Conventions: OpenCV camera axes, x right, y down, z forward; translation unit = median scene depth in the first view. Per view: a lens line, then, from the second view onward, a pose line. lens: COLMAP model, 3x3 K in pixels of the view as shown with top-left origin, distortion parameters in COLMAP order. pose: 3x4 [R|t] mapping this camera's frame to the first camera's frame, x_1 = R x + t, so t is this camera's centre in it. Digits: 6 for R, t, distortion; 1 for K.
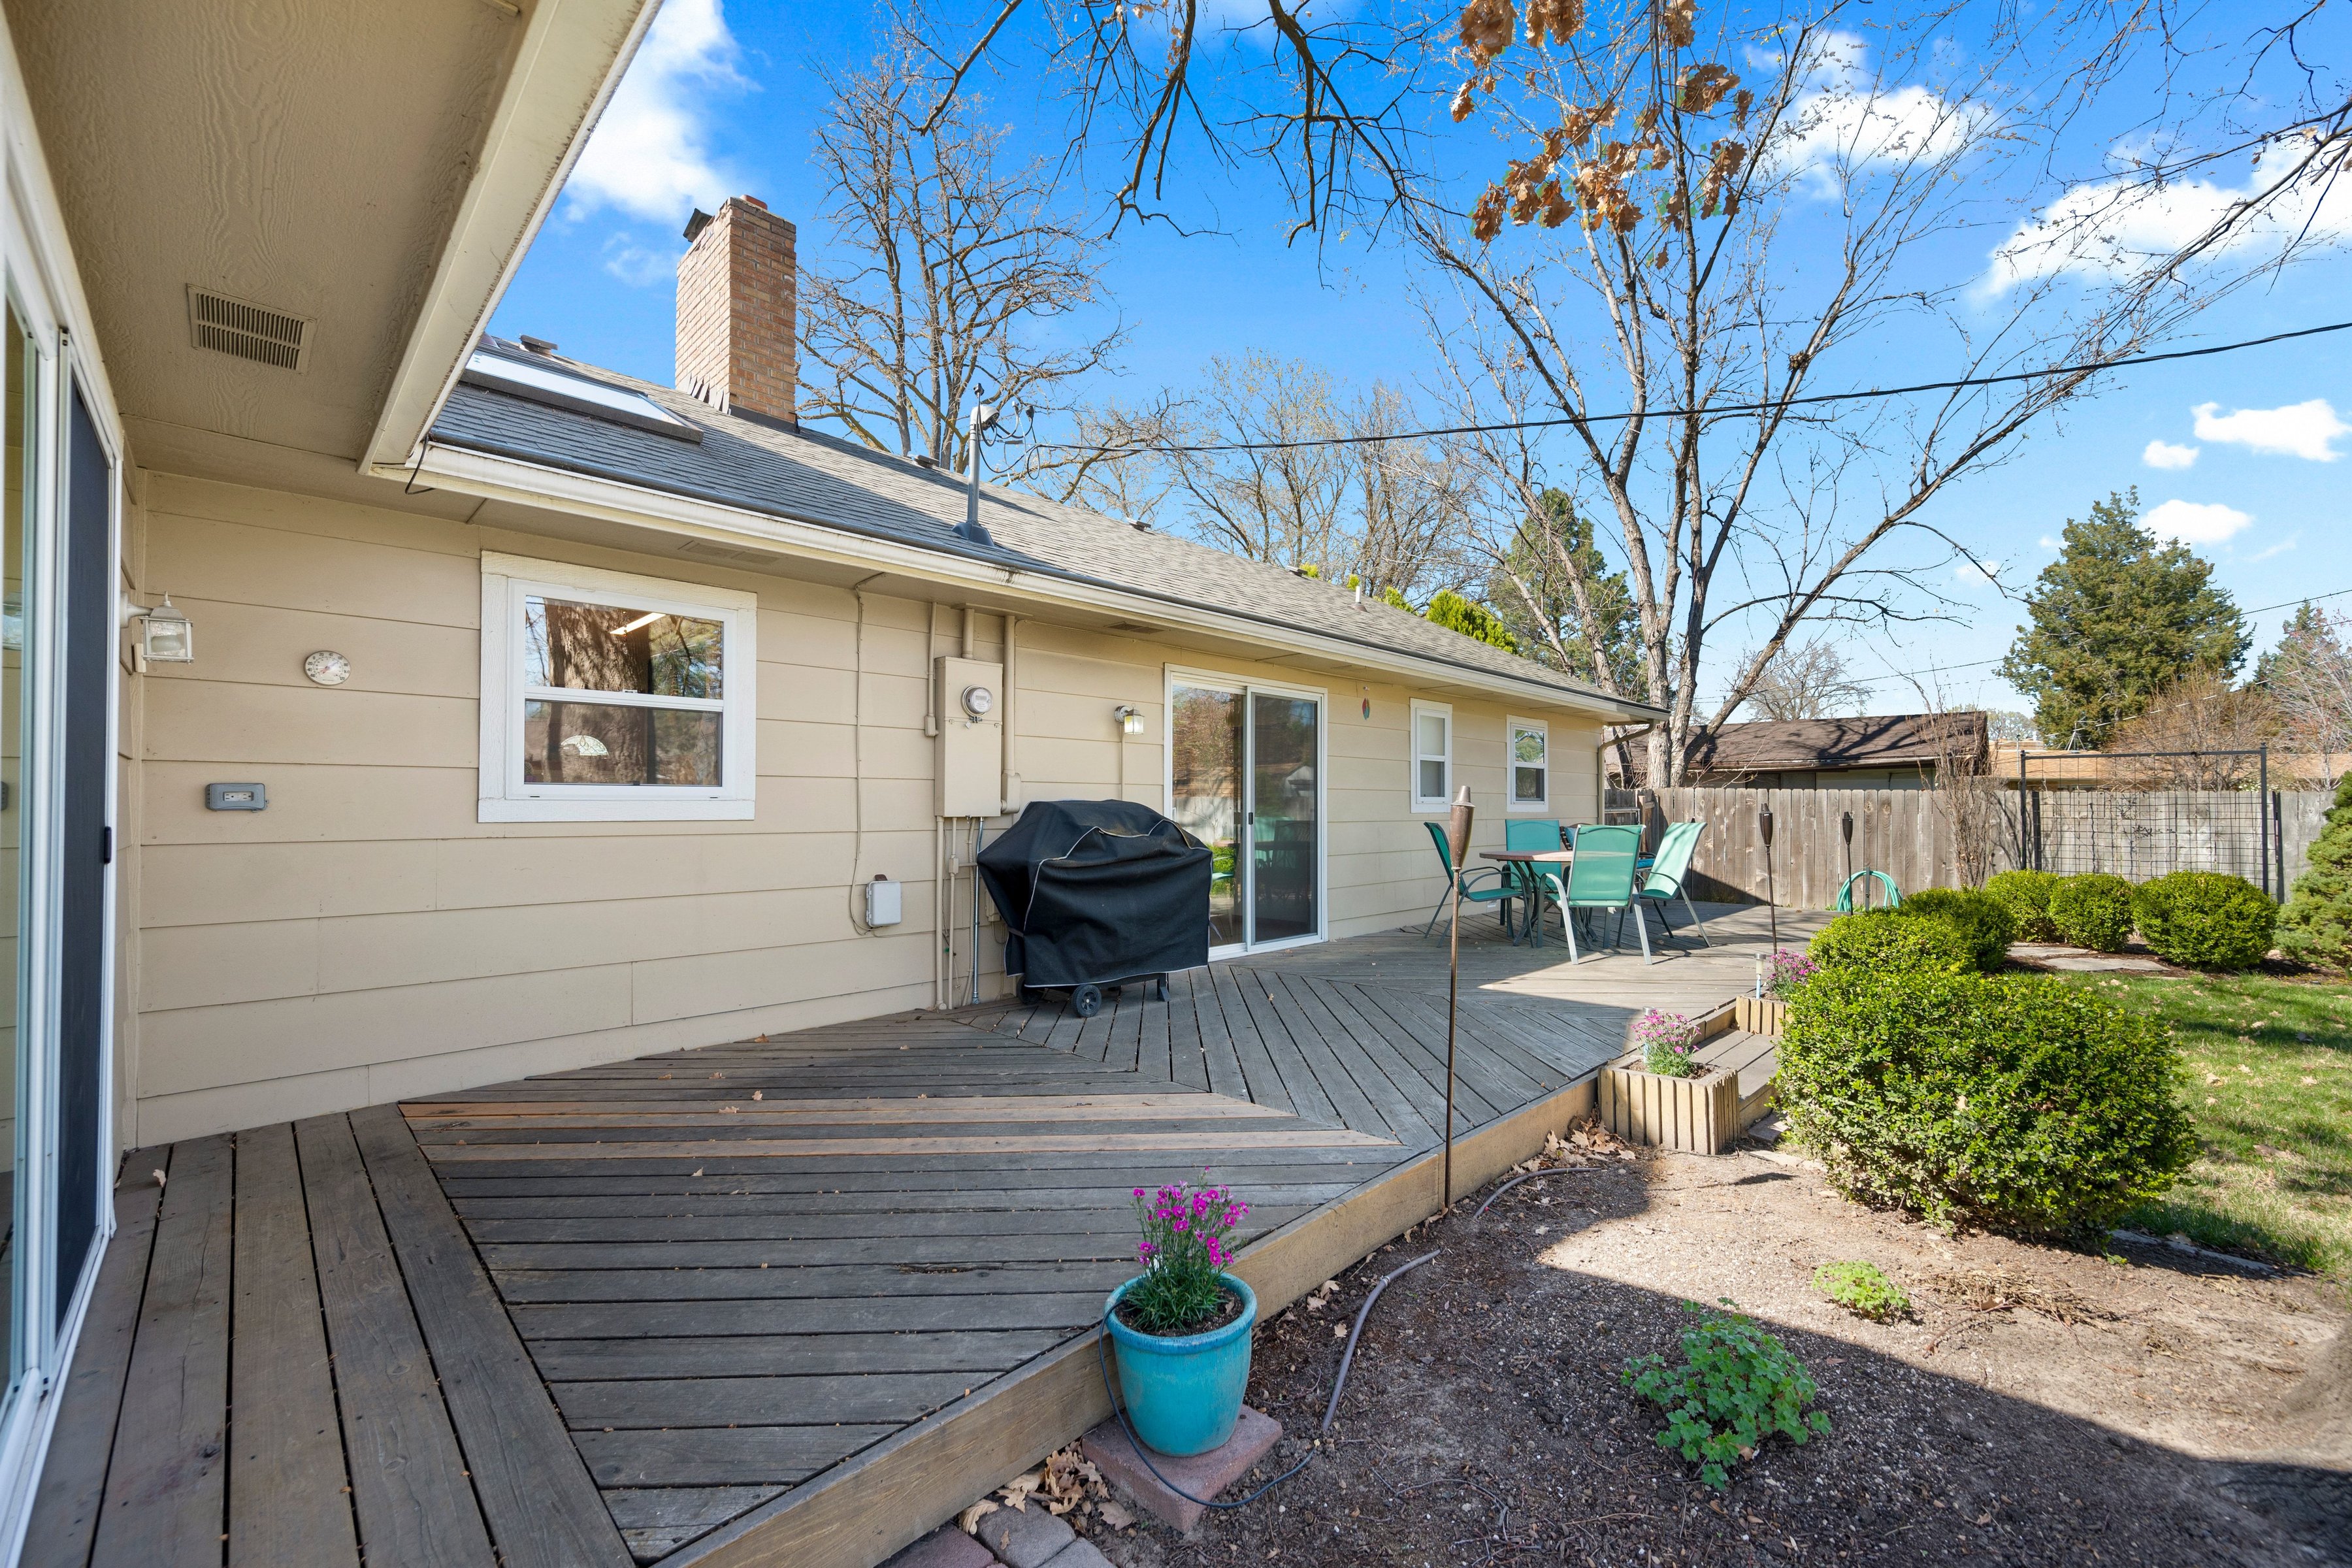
lens RADIAL K [[937.6, 0, 1175.1], [0, 937.6, 789.8], [0, 0, 1]] dist [0.001232, 0.000184]
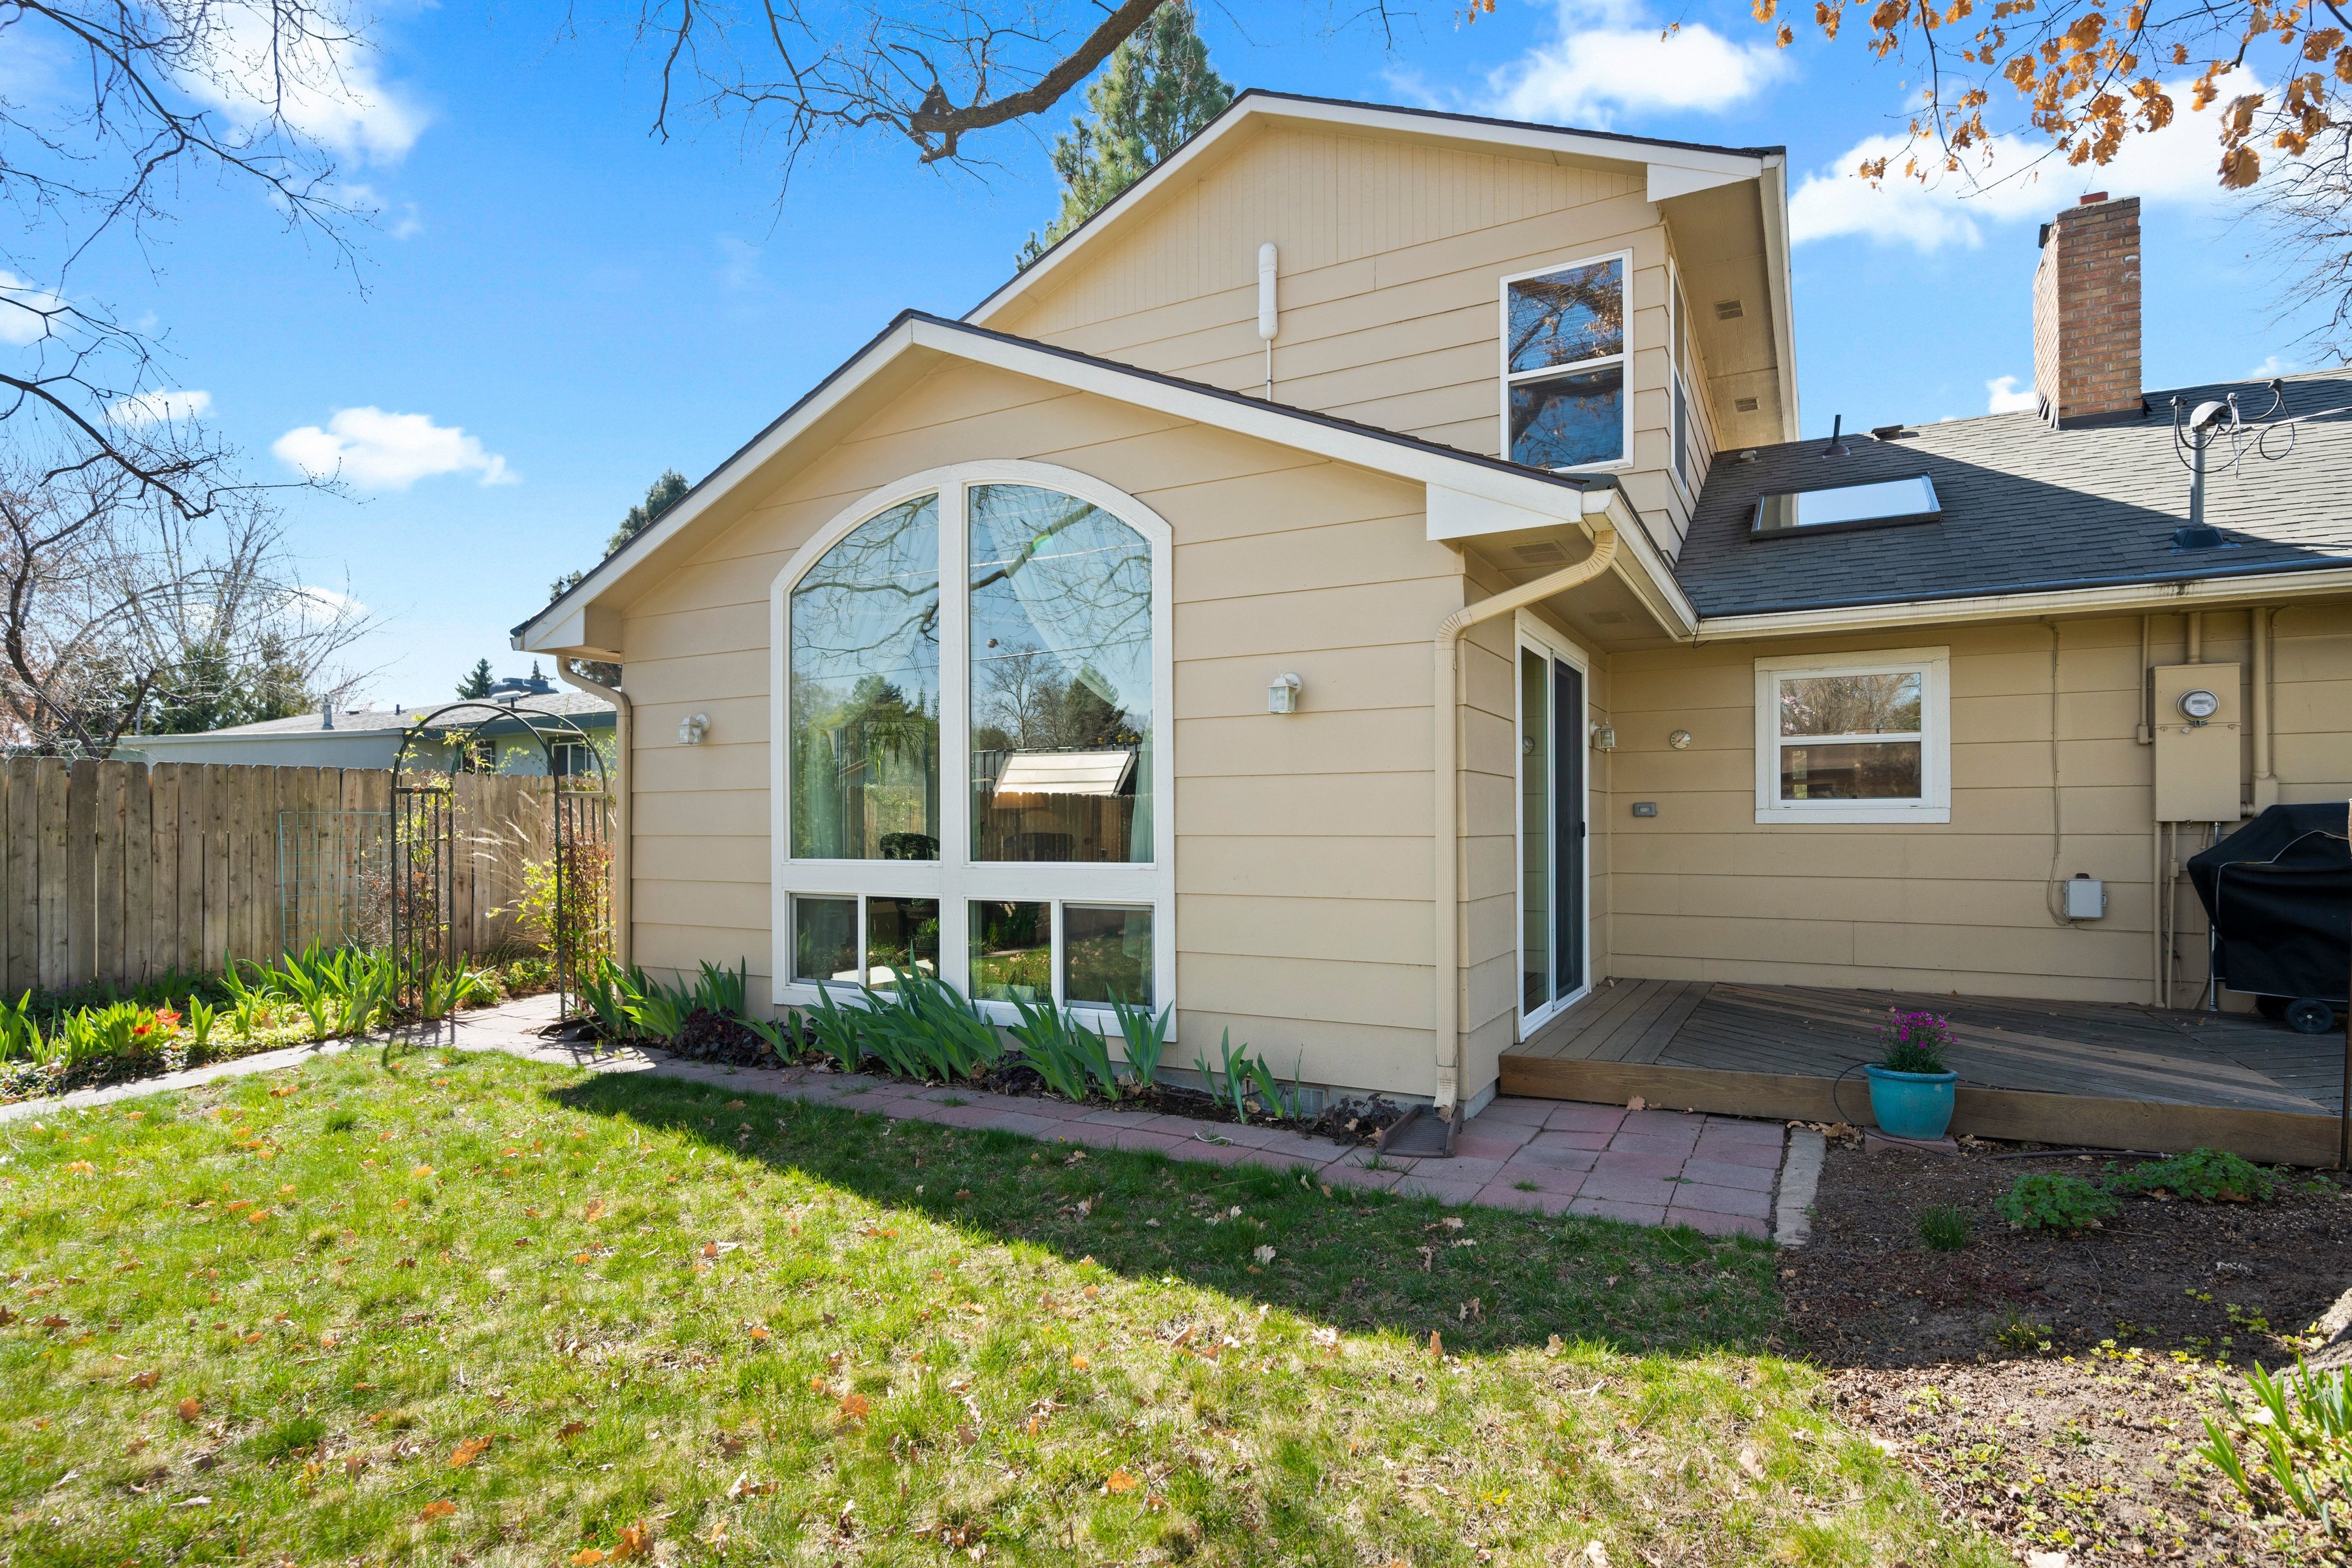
lens RADIAL K [[1153.2, 0, 1196.6], [0, 1153.2, 824.9], [0, 0, 1]] dist [-0.002864, 0.003018]
pose [[0.281633, -0.001573, -0.959521, 0.461726], [0.019953, 0.999792, 0.004218, 0.004250], [0.959315, -0.020333, 0.281606, -0.257611]]
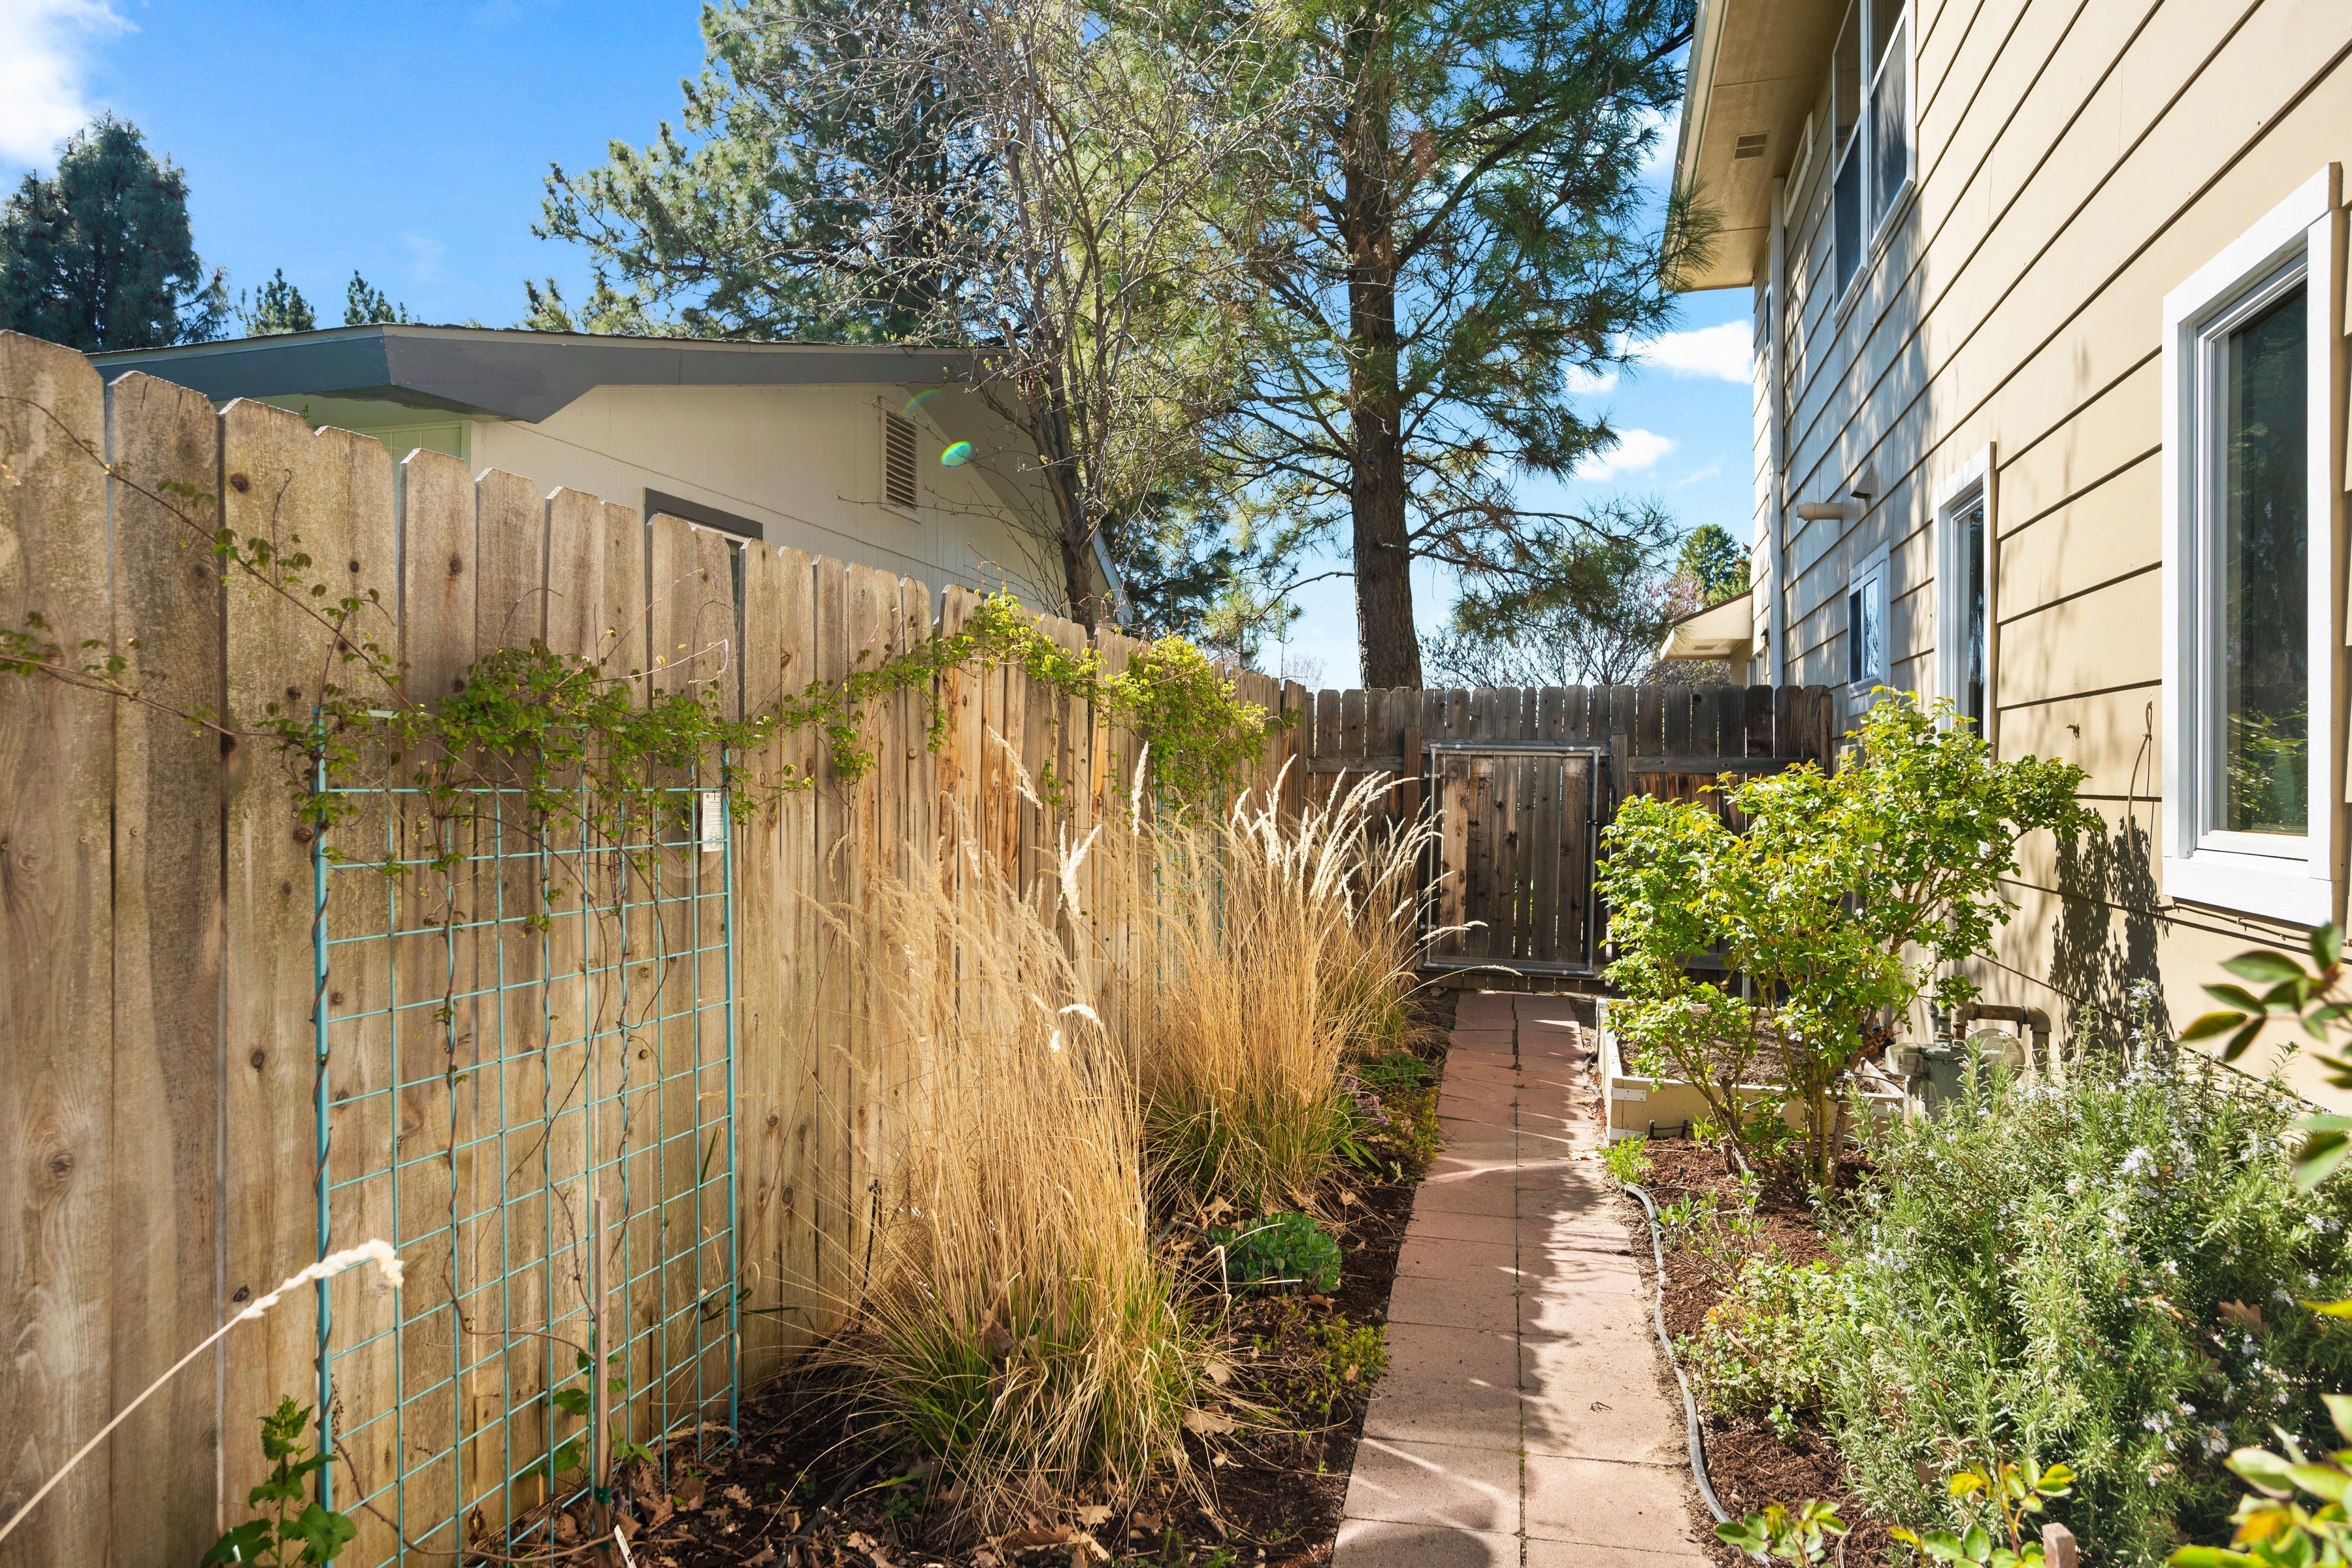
lens RADIAL K [[1417.3, 0, 1195.3], [0, 1417.3, 782.2], [0, 0, 1]] dist [0.000628, -0.002141]
pose [[0.485022, 0.000583, -0.874502, -0.900910], [0.011339, 0.999912, 0.006956, 0.002452], [0.874428, -0.013290, 0.484973, -0.423273]]
